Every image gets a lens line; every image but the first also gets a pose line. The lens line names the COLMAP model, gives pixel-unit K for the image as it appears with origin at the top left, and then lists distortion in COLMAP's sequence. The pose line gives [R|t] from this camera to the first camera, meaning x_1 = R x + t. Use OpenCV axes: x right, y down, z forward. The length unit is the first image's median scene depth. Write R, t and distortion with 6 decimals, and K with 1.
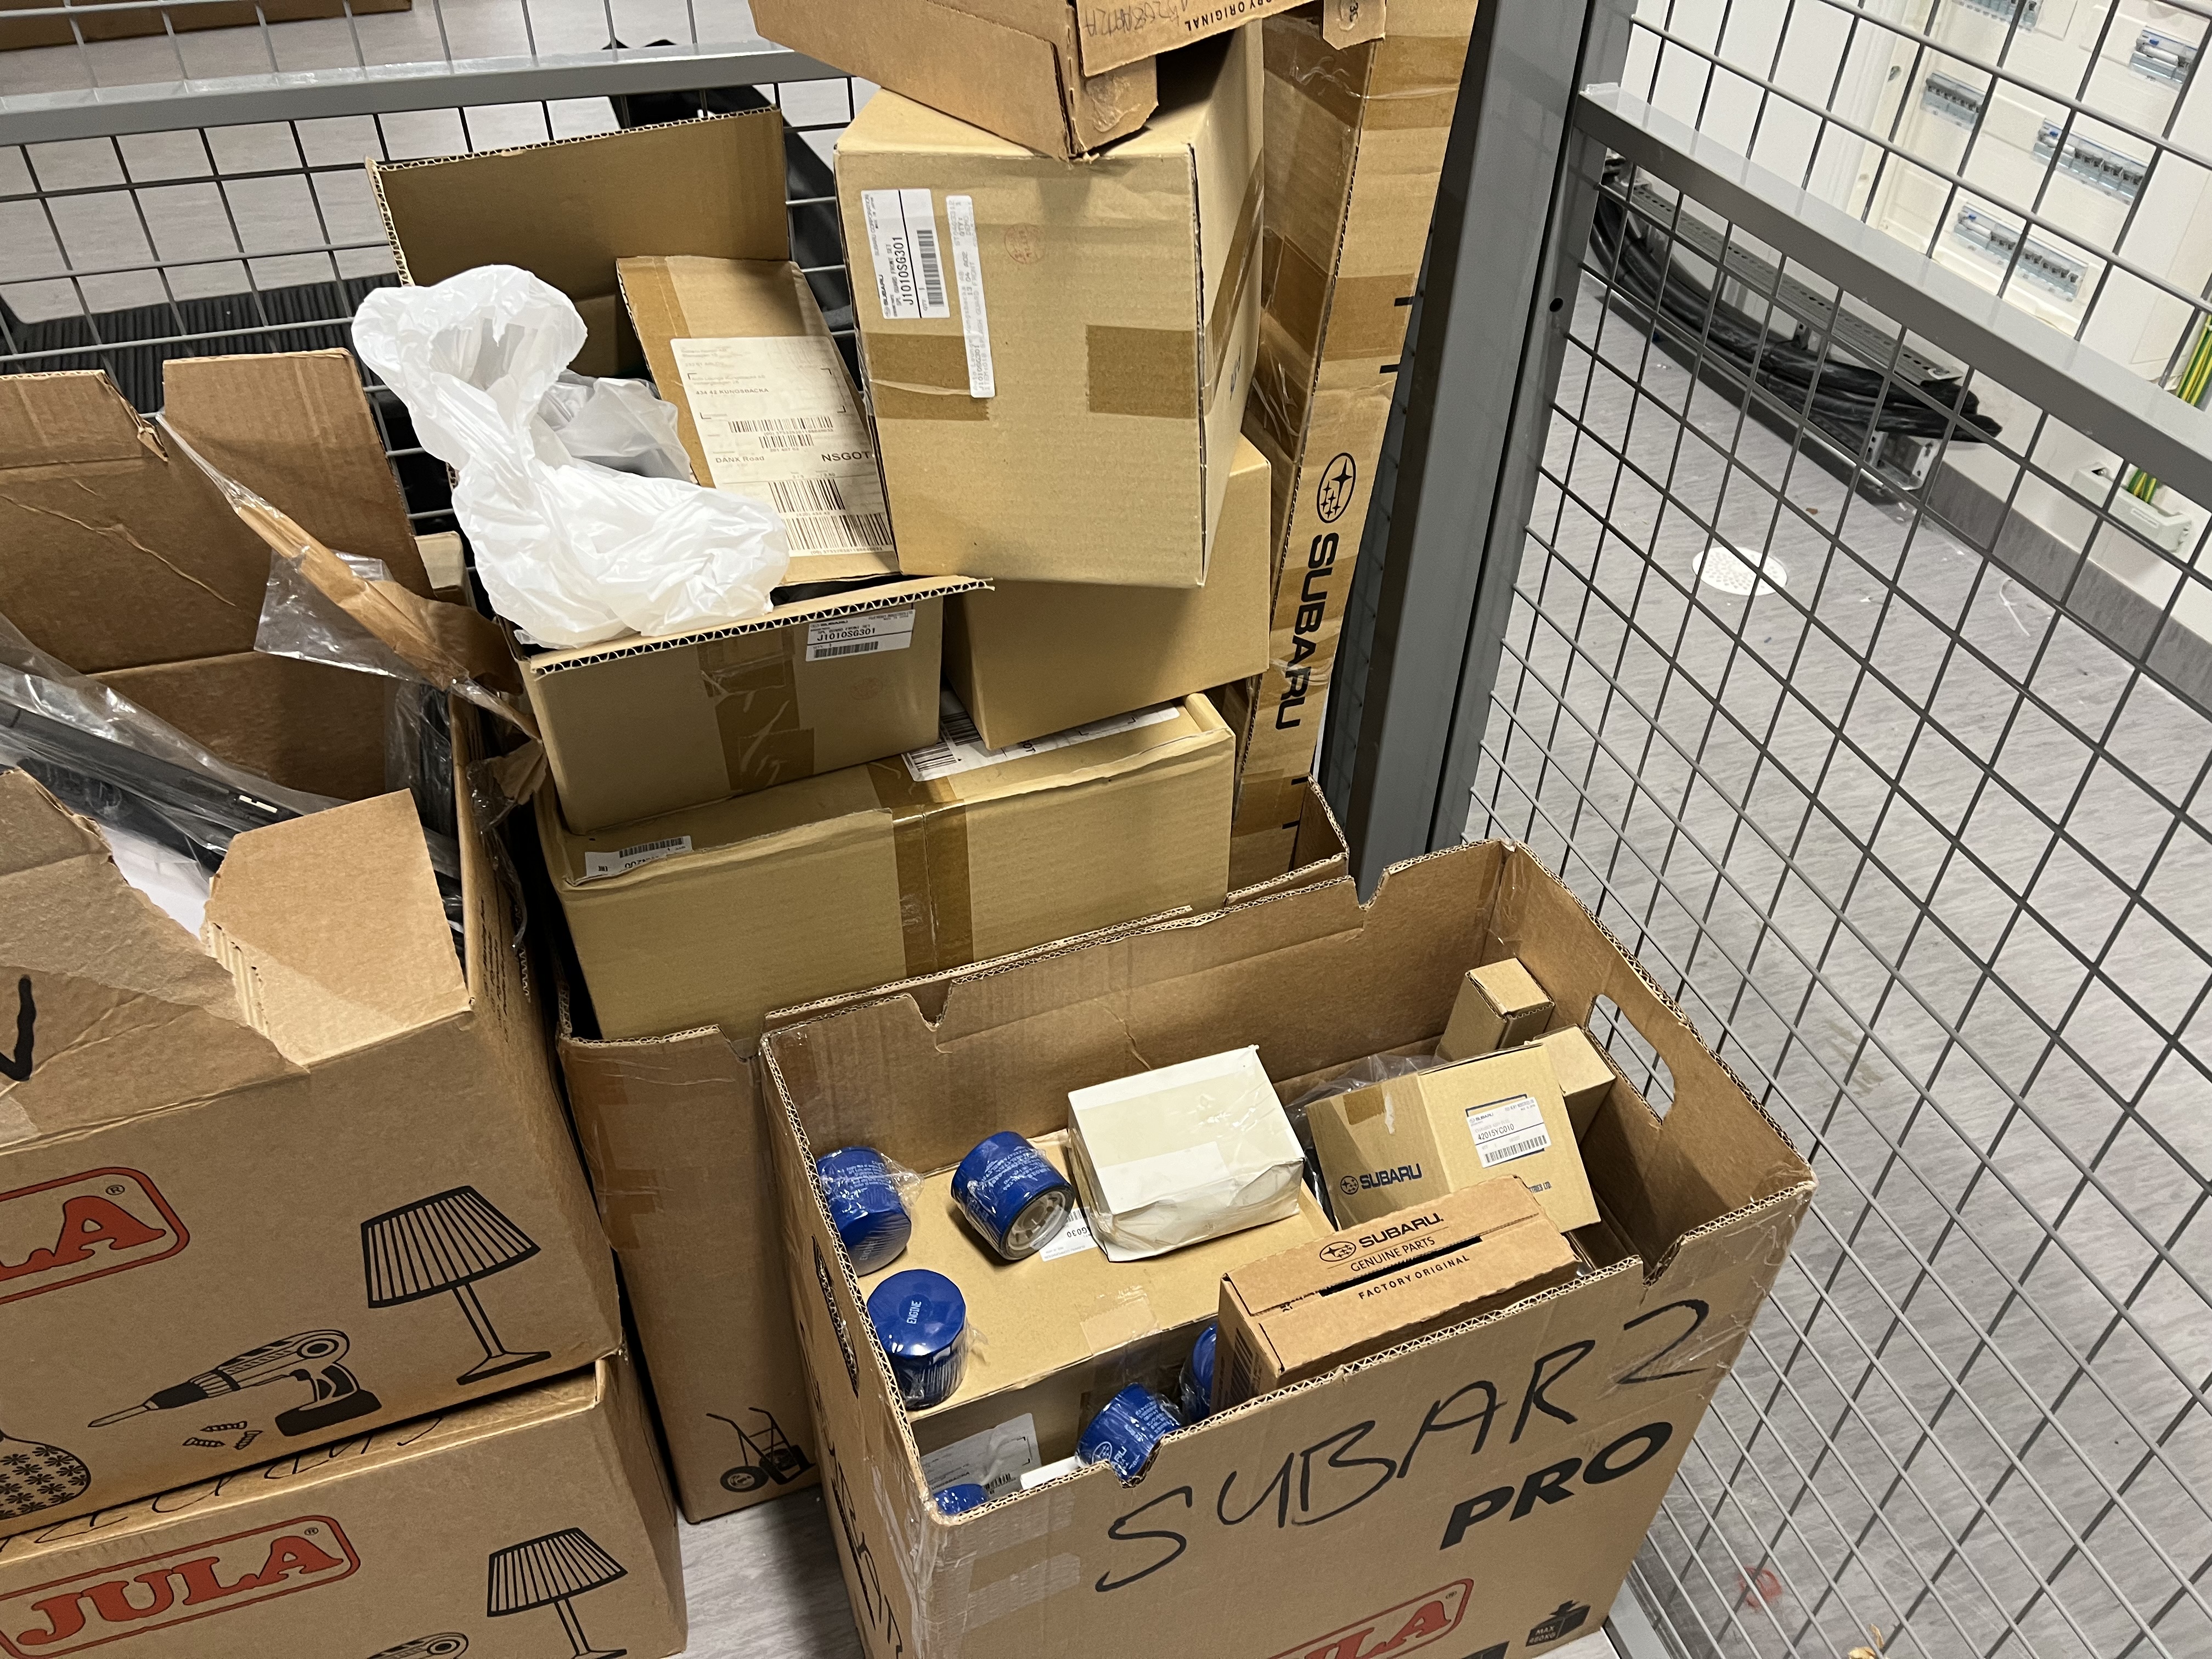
lens RADIAL K [[1702.4, 0, 1108.9], [0, 1702.4, 858.4], [0, 0, 1]] dist [0.070992, -0.104730]
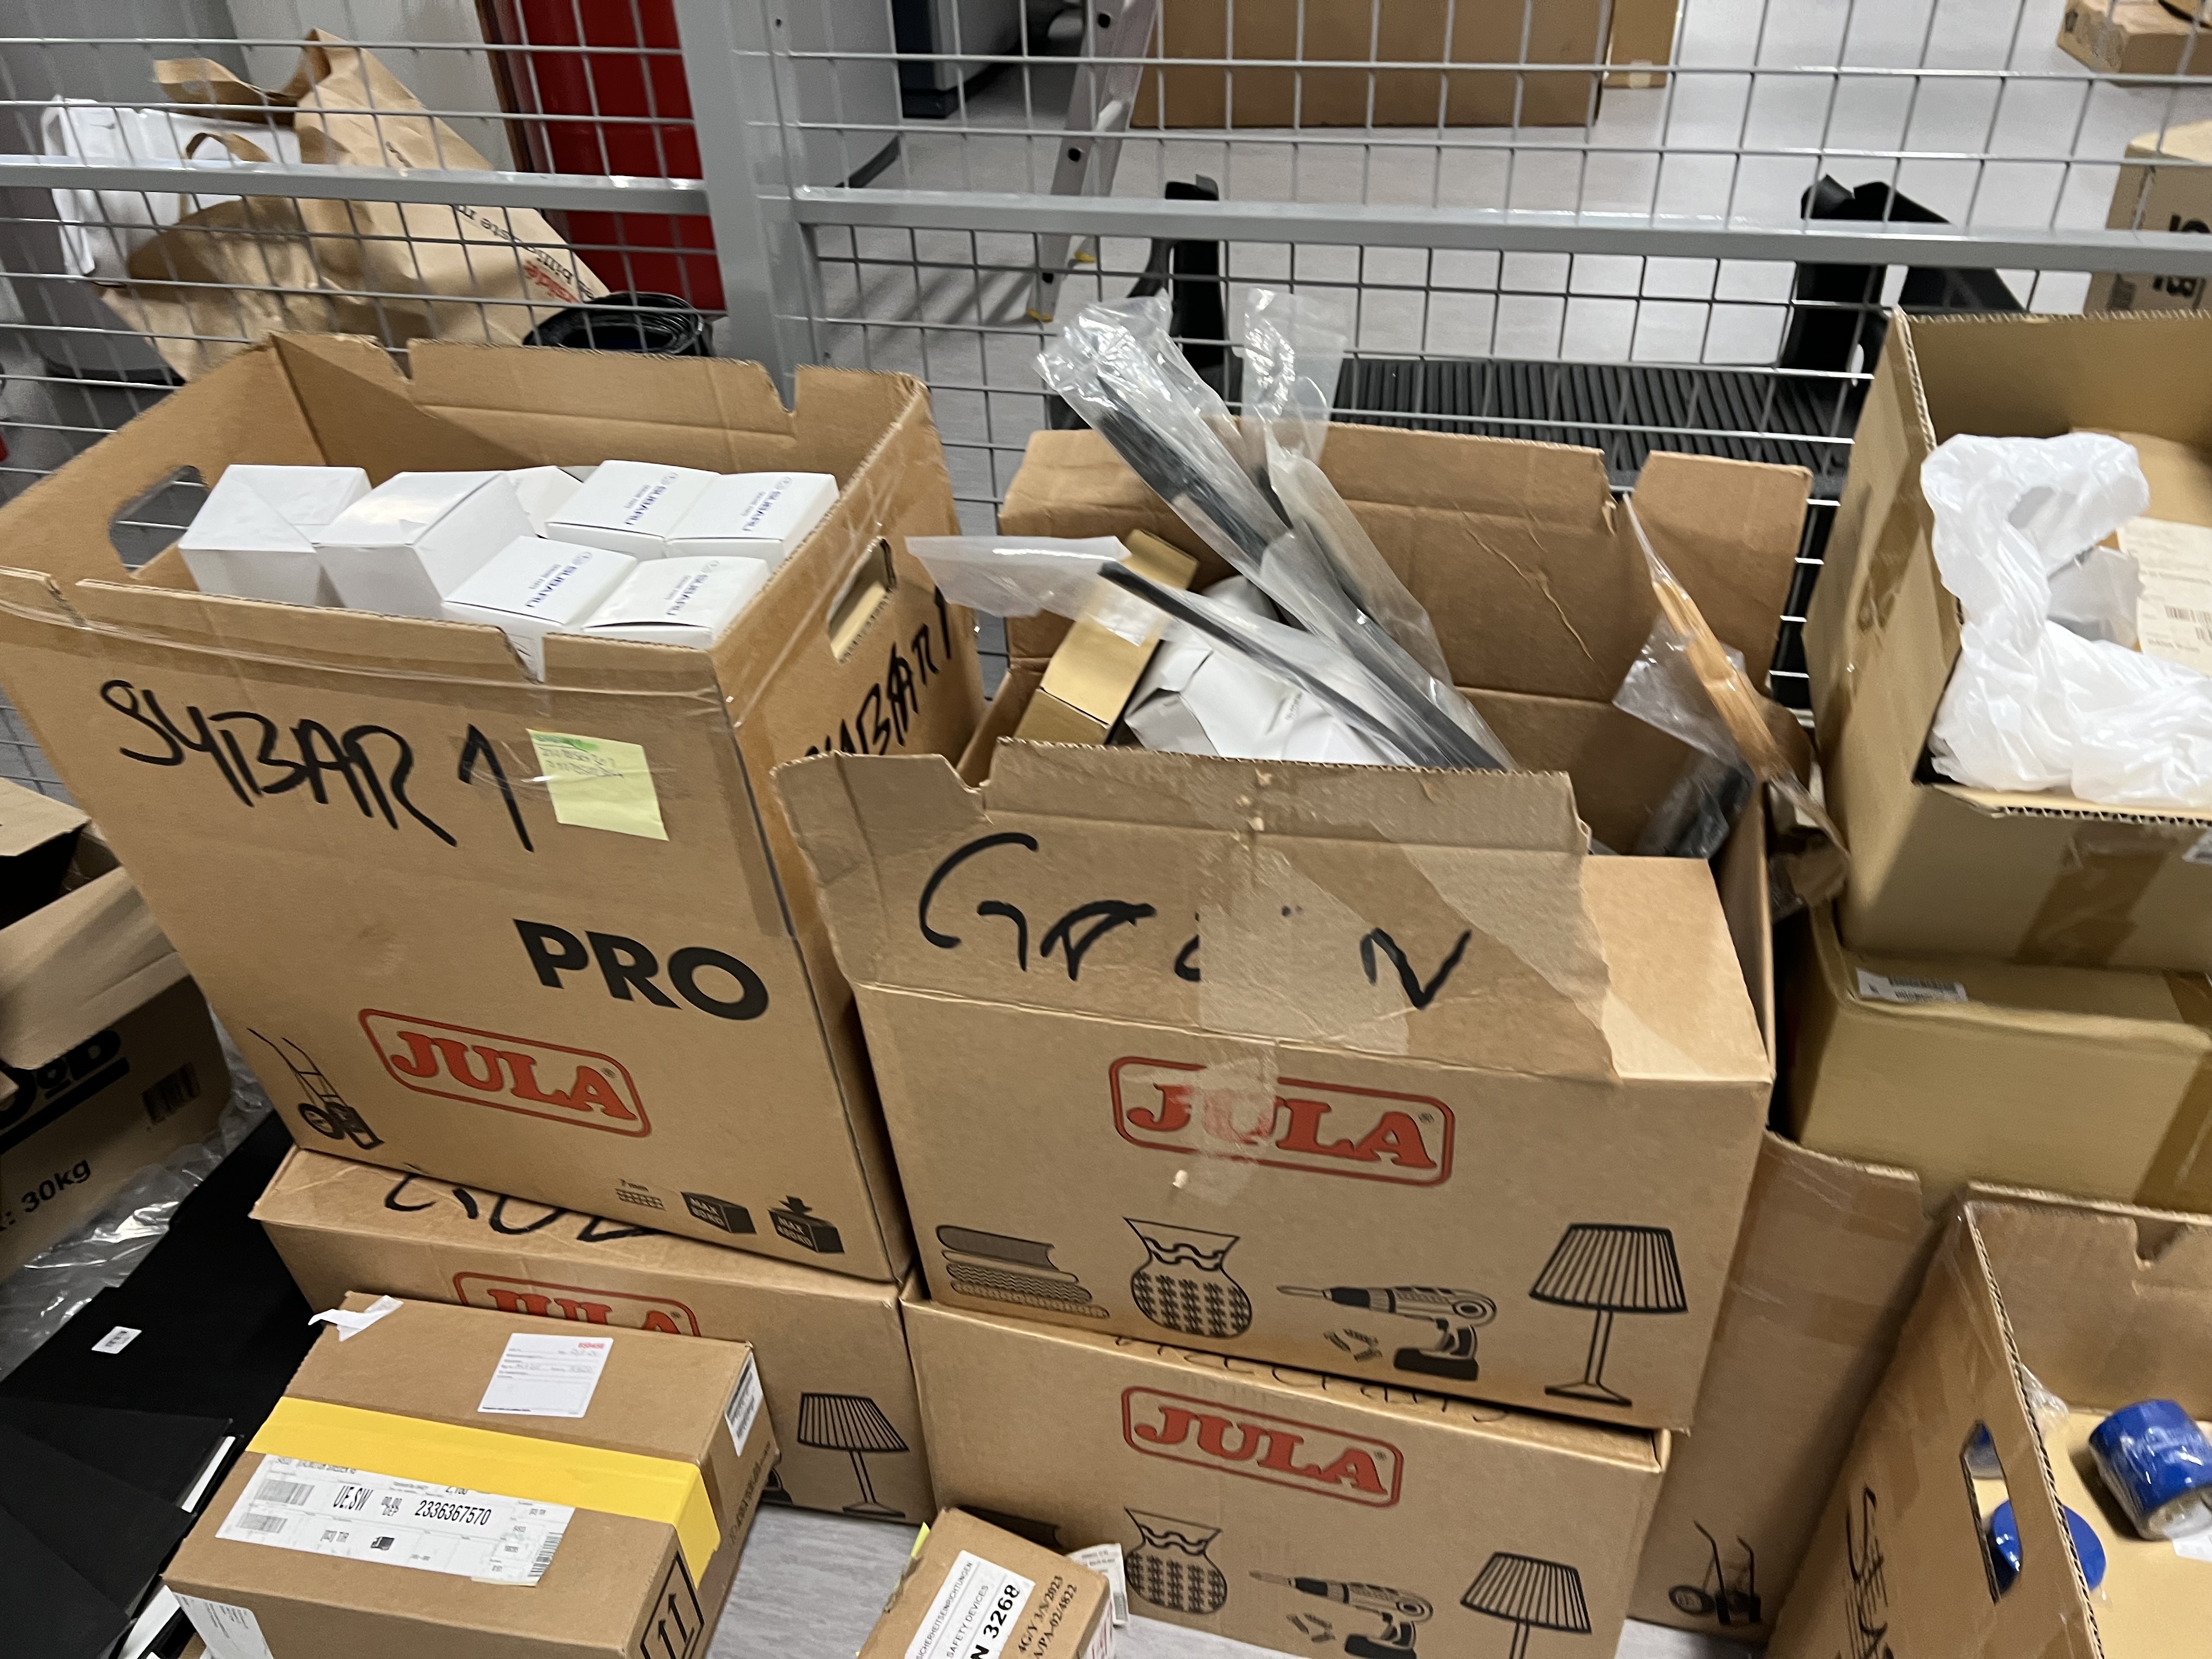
lens RADIAL K [[1690.4, 0, 1106.0], [0, 1690.4, 829.5], [0, 0, 1]] dist [0.044109, -0.072812]
pose [[0.821133, 0.289714, -0.491738, -0.197329], [-0.322837, 0.946275, 0.018418, 0.044297], [0.470655, 0.143628, 0.870549, -0.116226]]
